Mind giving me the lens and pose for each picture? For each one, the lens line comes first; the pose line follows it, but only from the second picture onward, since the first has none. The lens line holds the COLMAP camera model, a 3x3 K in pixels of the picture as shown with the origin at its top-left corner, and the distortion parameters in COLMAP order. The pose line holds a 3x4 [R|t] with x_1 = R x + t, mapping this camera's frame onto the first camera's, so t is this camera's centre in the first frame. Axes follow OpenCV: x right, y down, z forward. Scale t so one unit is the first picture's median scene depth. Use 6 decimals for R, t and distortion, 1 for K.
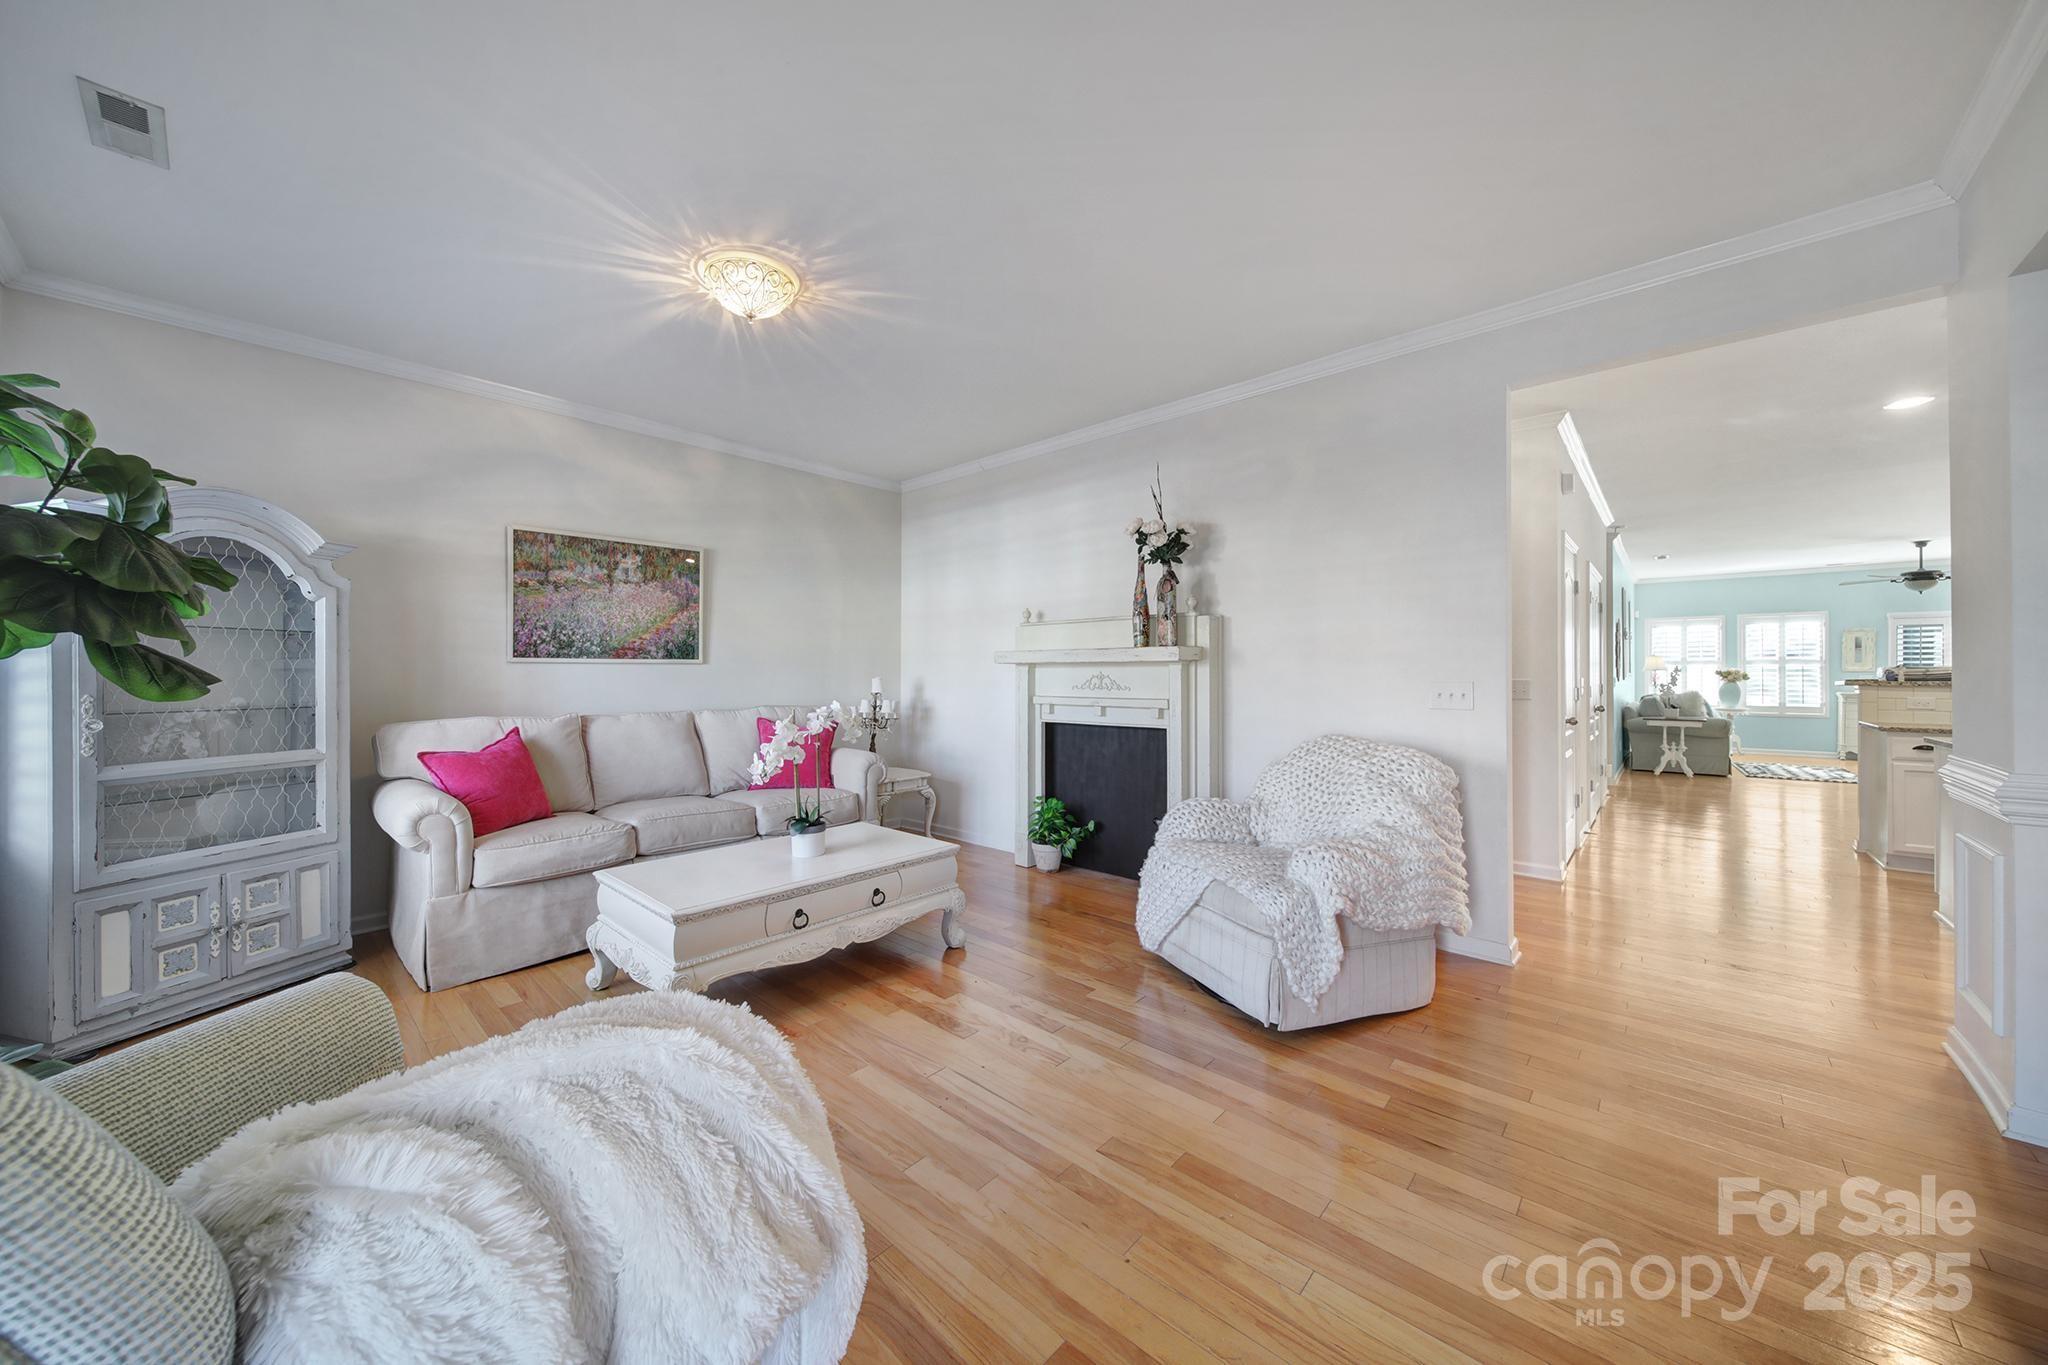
lens RADIAL K [[715.4, 0, 1022.4], [0, 715.4, 673.0], [0, 0, 1]] dist [-0.005801, -0.000072]
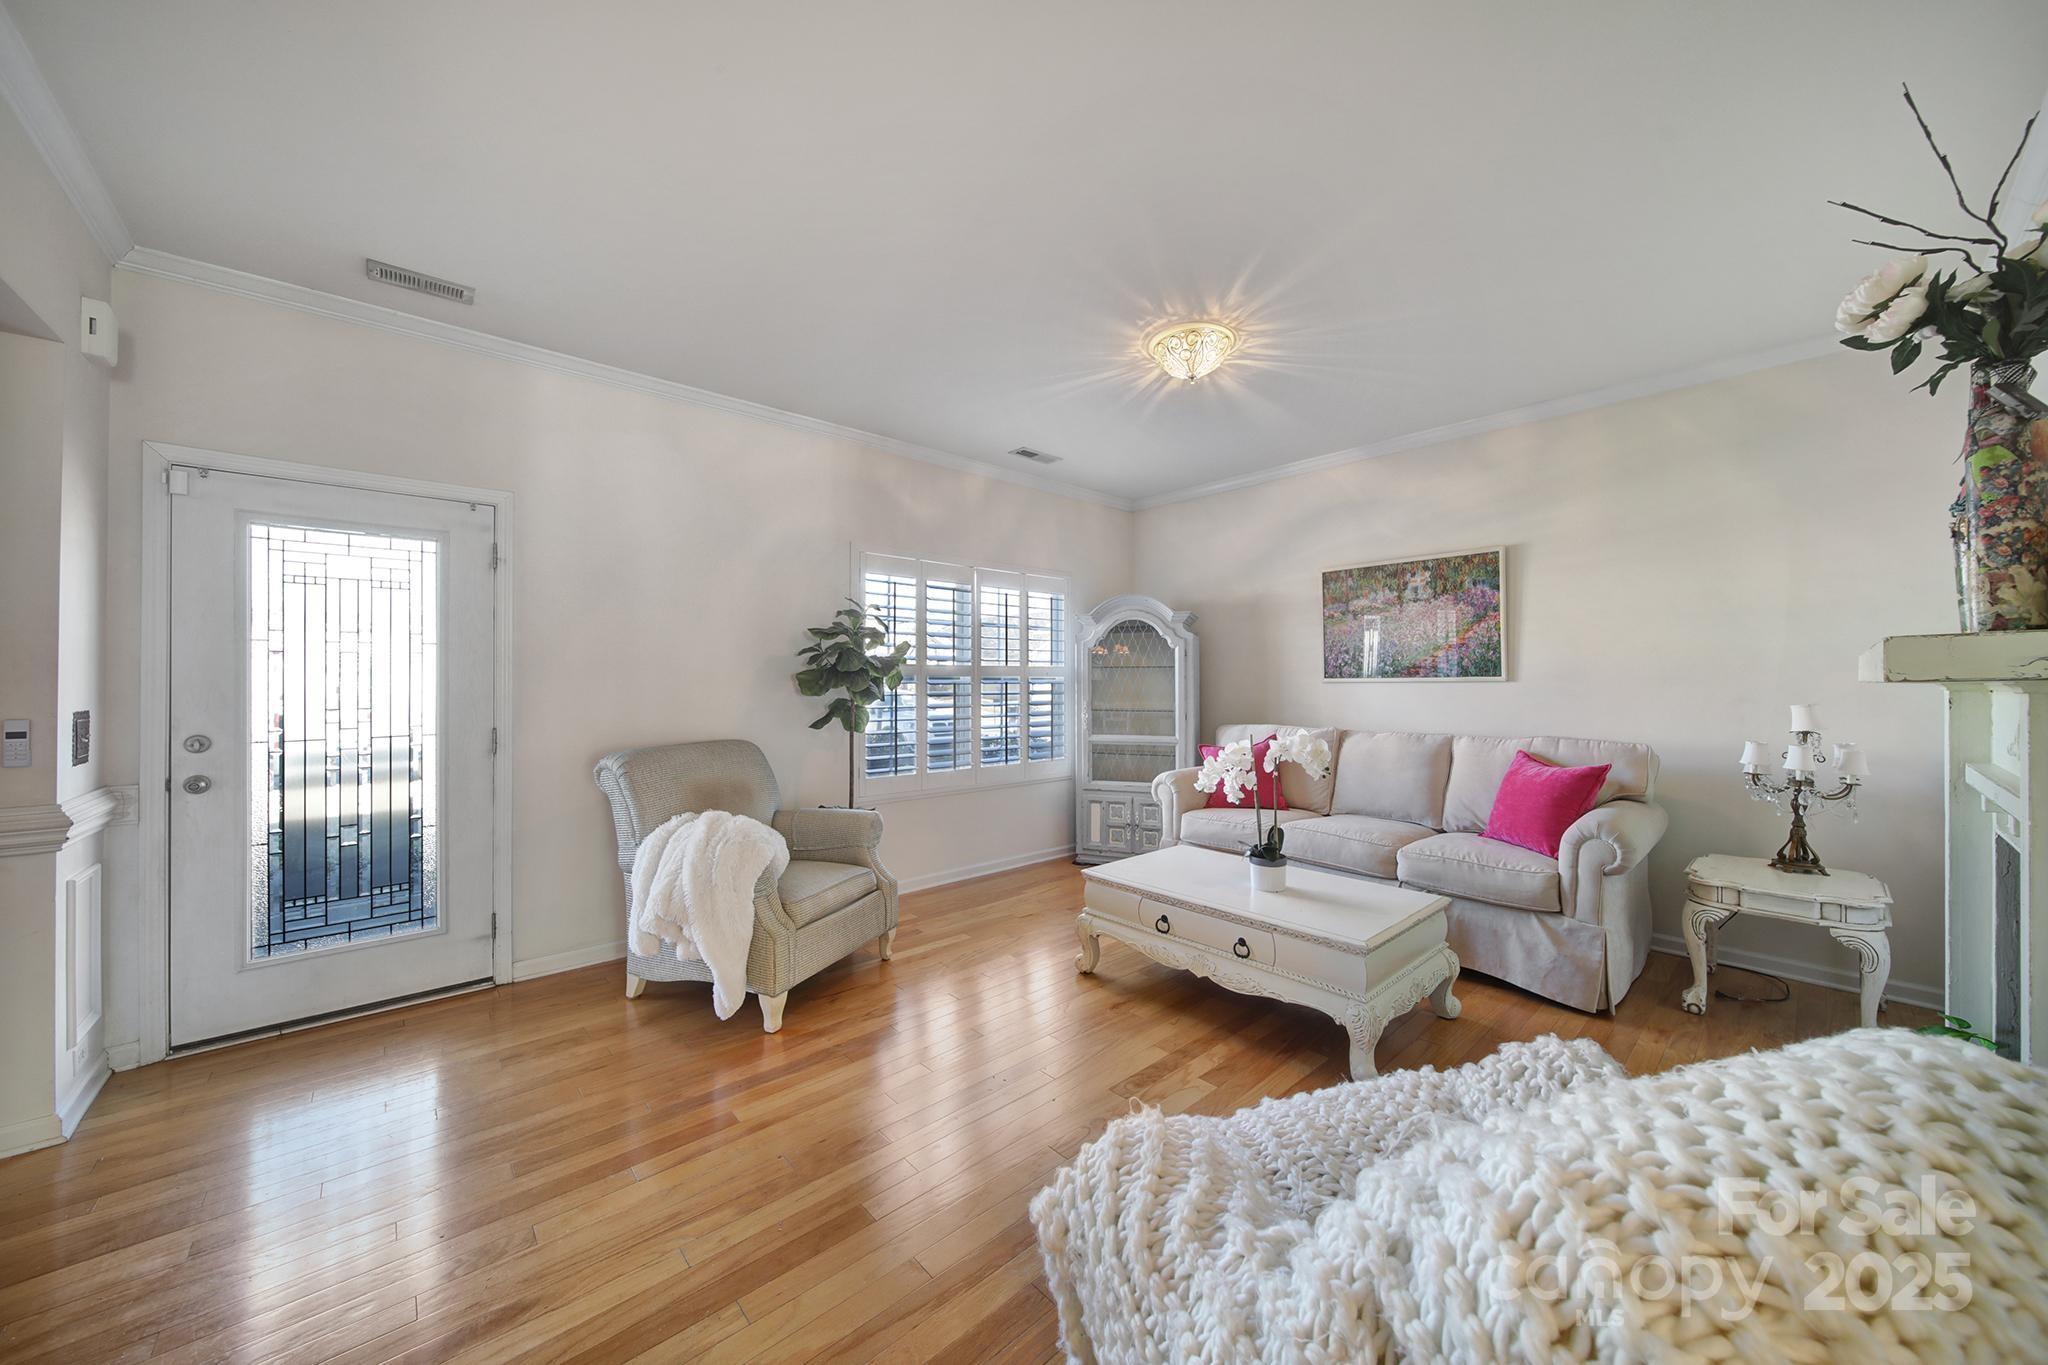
lens RADIAL K [[715.3, 0, 1018.0], [0, 715.3, 676.4], [0, 0, 1]] dist [-0.000306, 0.000082]
pose [[-0.106819, -0.006119, -0.994260, 0.543093], [0.004171, 0.999970, -0.006602, -0.018826], [0.994270, -0.004853, -0.106790, 0.608535]]
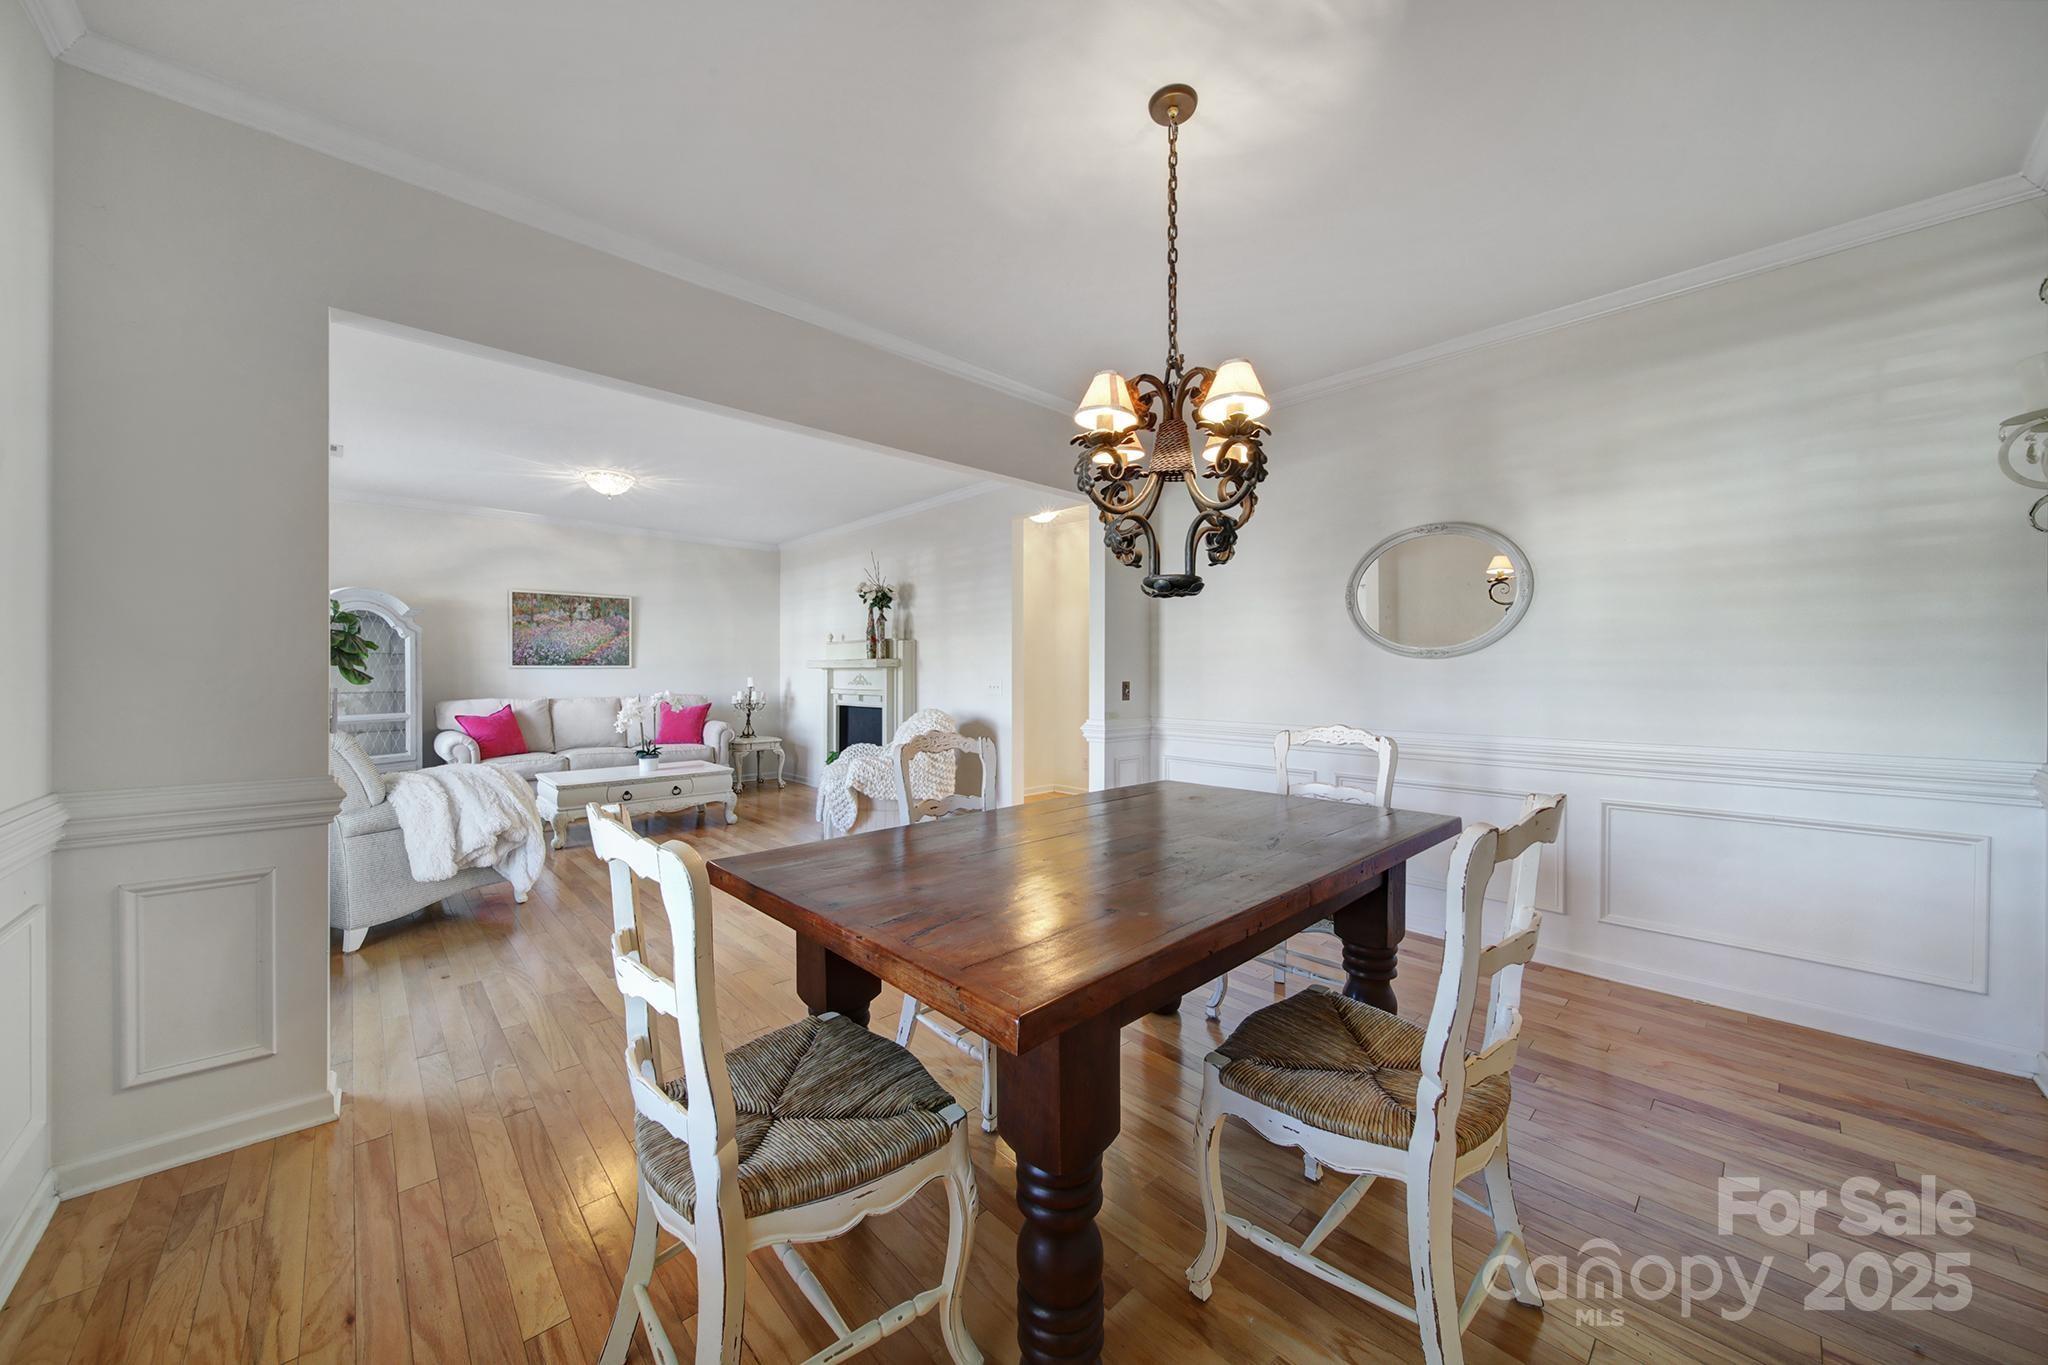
lens RADIAL K [[715.3, 0, 1018.0], [0, 715.3, 676.4], [0, 0, 1]] dist [-0.000306, 0.000082]
pose [[0.996731, 0.000955, -0.080783, 0.655550], [-0.000420, 0.999978, 0.006633, -0.006834], [0.080788, -0.006577, 0.996710, -0.639996]]
